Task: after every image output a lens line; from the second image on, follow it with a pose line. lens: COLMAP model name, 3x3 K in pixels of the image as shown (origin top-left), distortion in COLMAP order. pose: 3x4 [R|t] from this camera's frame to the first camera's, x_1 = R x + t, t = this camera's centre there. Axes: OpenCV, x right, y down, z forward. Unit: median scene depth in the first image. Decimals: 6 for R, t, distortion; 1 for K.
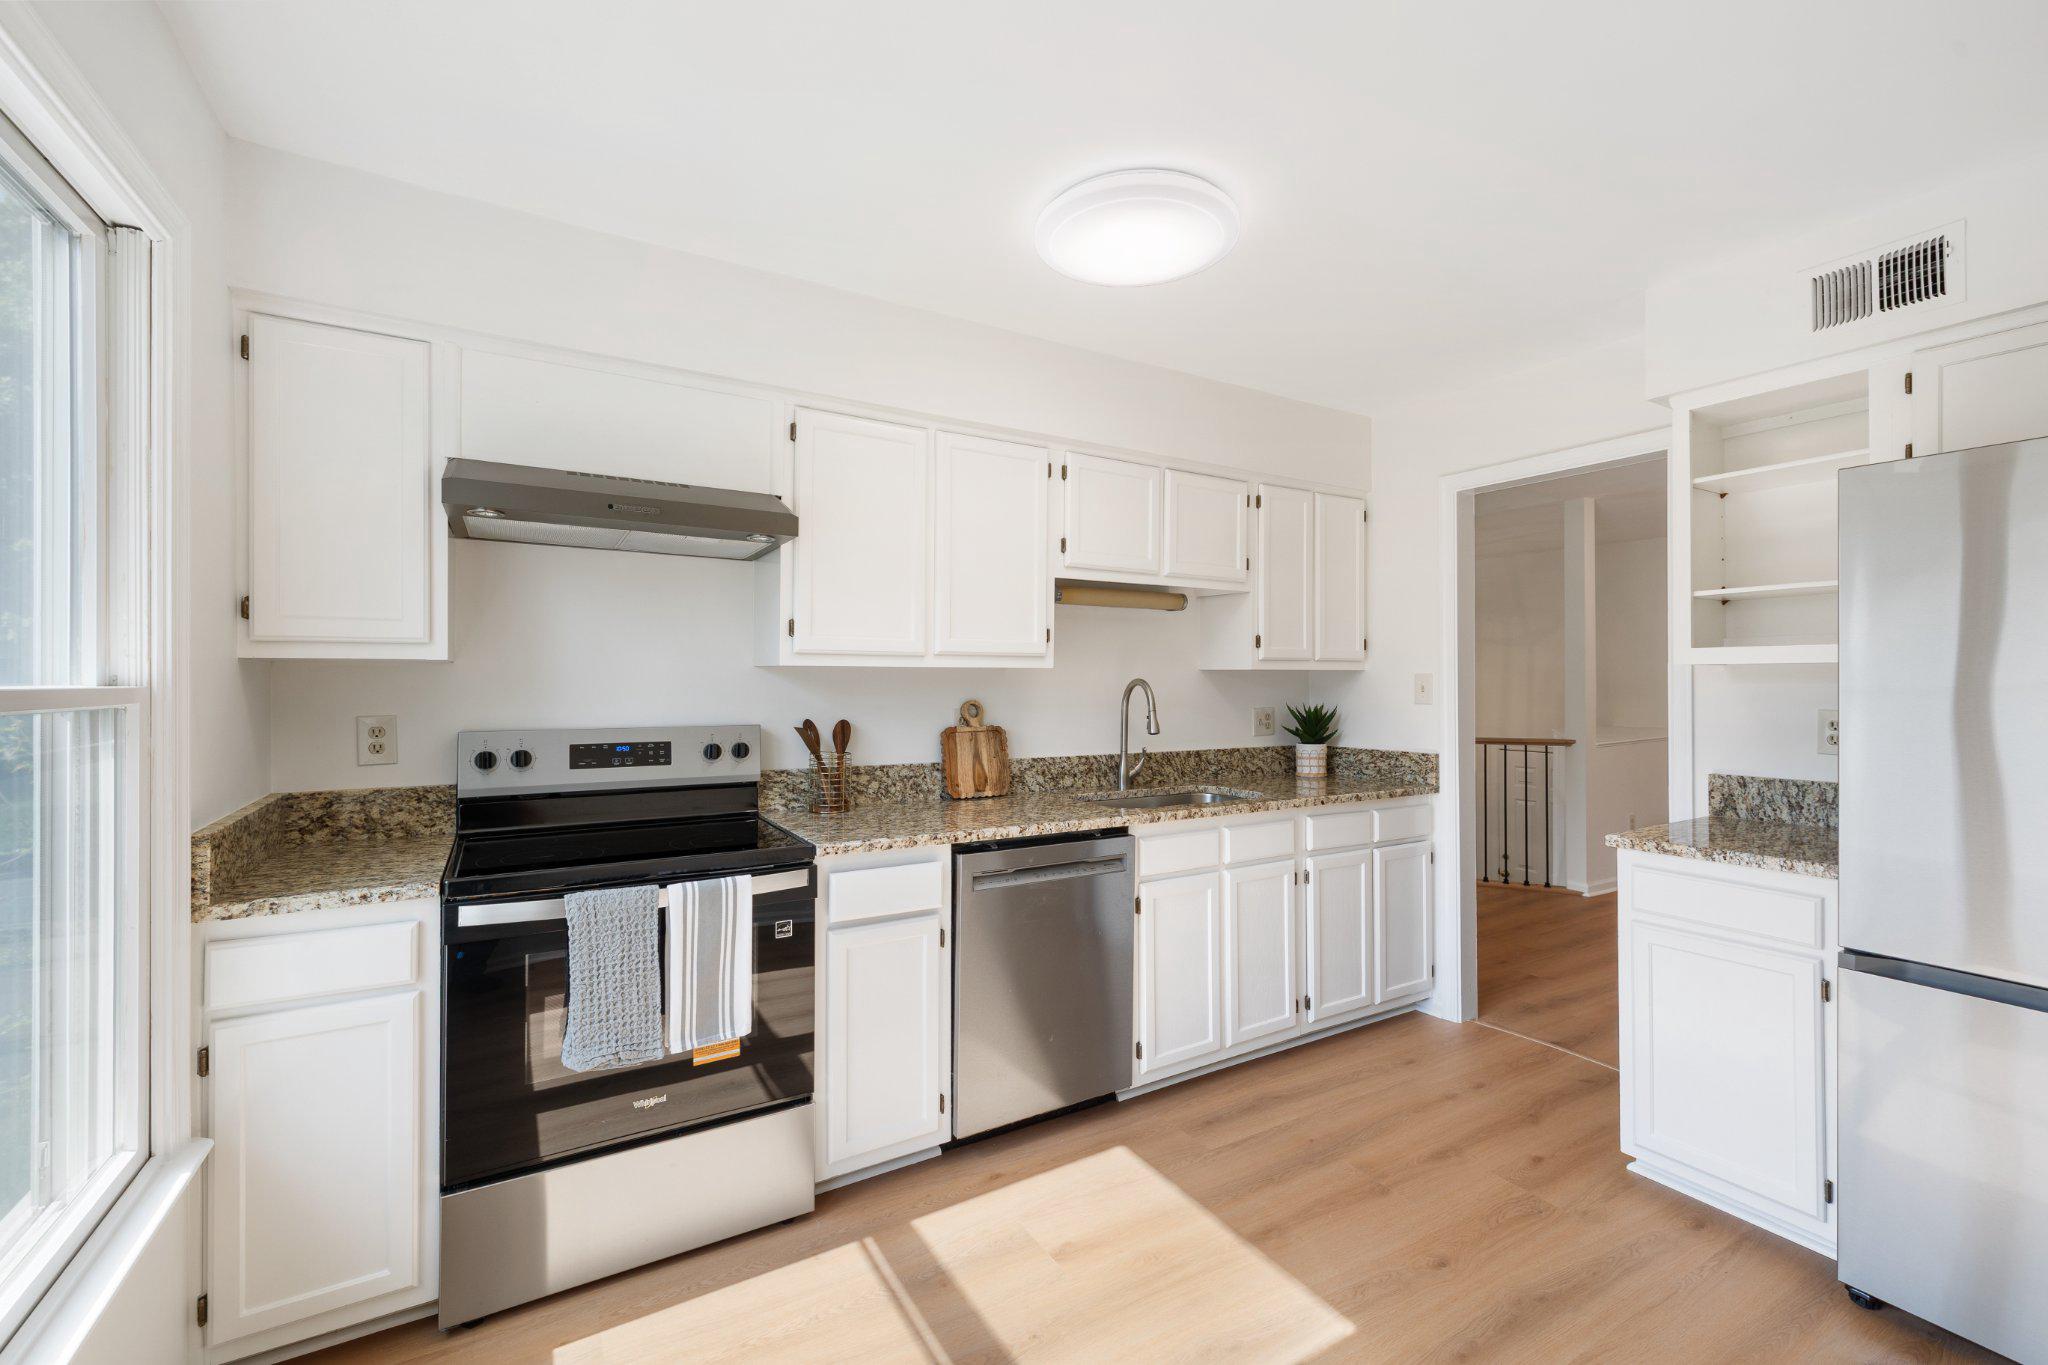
lens RADIAL K [[856.5, 0, 1025.2], [0, 856.5, 672.9], [0, 0, 1]] dist [0.001631, 0.000320]
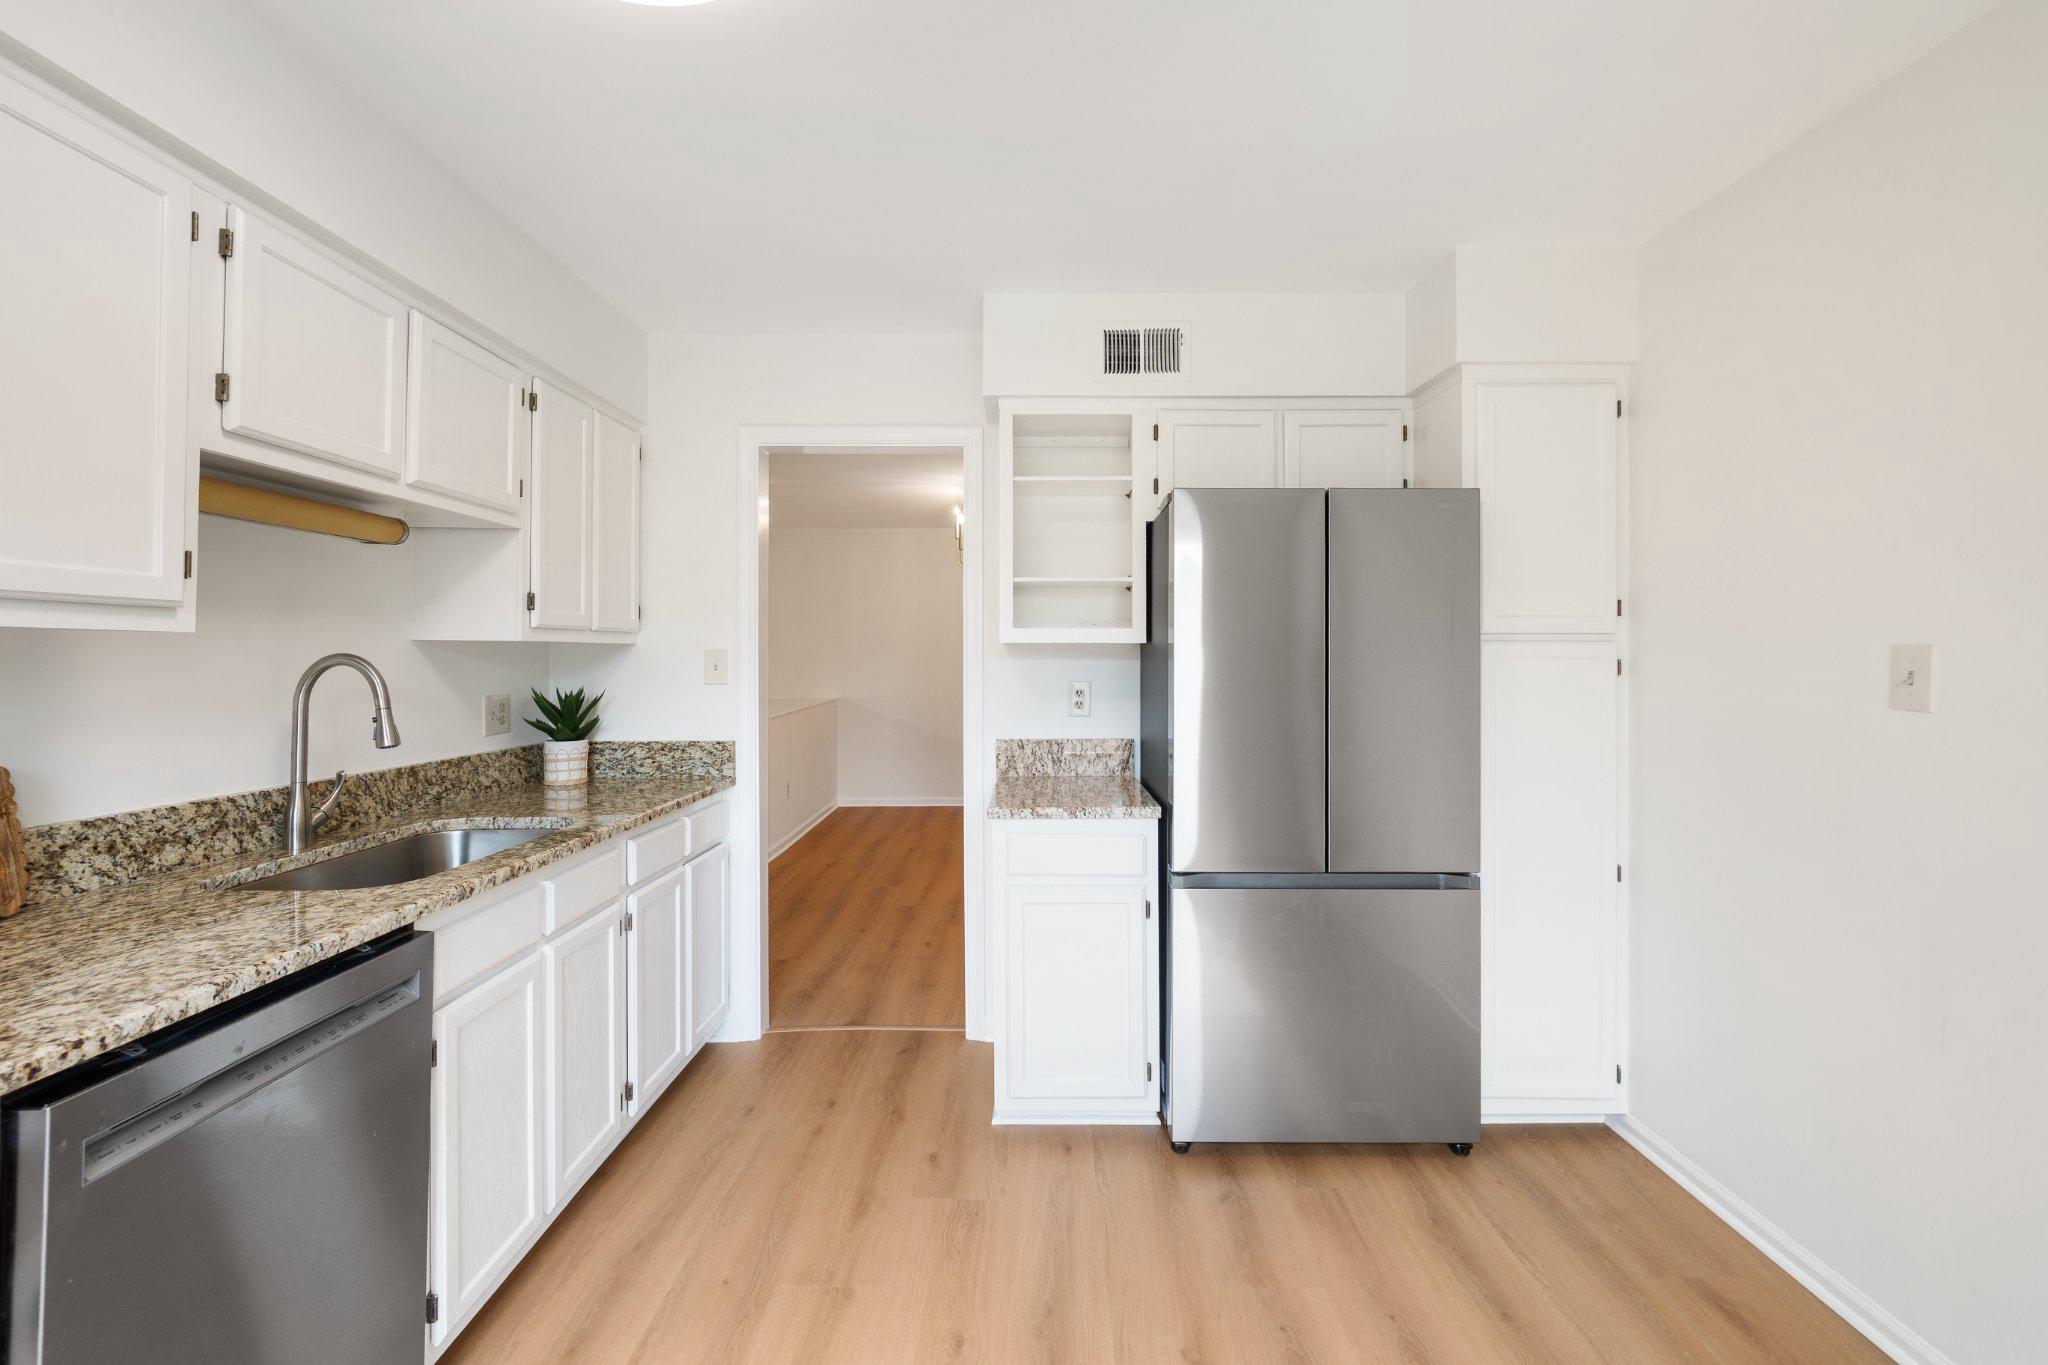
lens RADIAL K [[870.3, 0, 1026.5], [0, 870.3, 648.7], [0, 0, 1]] dist [0.001283, 0.000334]
pose [[0.513415, 0.008203, 0.858101, -0.132844], [-0.009059, 0.999950, -0.004139, 0.001446], [-0.858092, -0.005649, 0.513464, 0.292607]]
